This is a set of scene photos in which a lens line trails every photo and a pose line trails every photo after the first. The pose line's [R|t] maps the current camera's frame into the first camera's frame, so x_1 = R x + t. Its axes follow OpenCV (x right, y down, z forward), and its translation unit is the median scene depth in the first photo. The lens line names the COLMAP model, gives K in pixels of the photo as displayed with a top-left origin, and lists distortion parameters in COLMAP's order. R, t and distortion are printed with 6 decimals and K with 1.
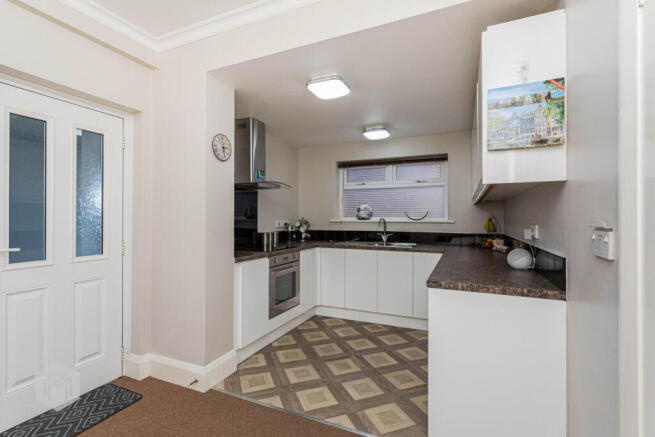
lens RADIAL K [[307.7, 0, 327.5], [0, 307.7, 217.9], [0, 0, 1]] dist [-0.008144, 0.002344]
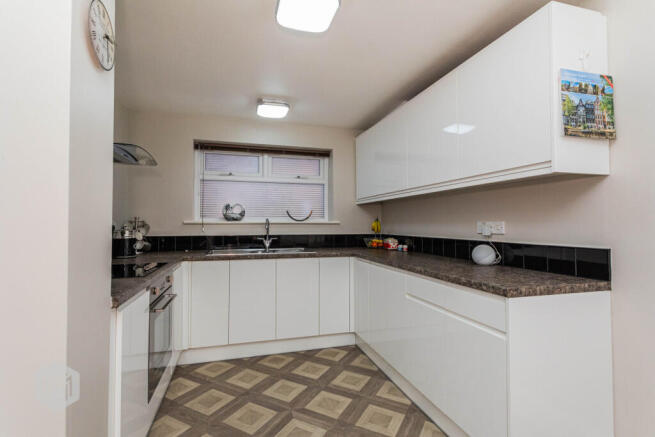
lens RADIAL K [[307.7, 0, 327.2], [0, 307.7, 218.7], [0, 0, 1]] dist [-0.008144, 0.002344]
pose [[0.758738, 0.009498, 0.651326, -0.249775], [0.001398, 0.999868, -0.016209, 0.017136], [-0.651394, 0.013209, 0.758625, 0.330415]]
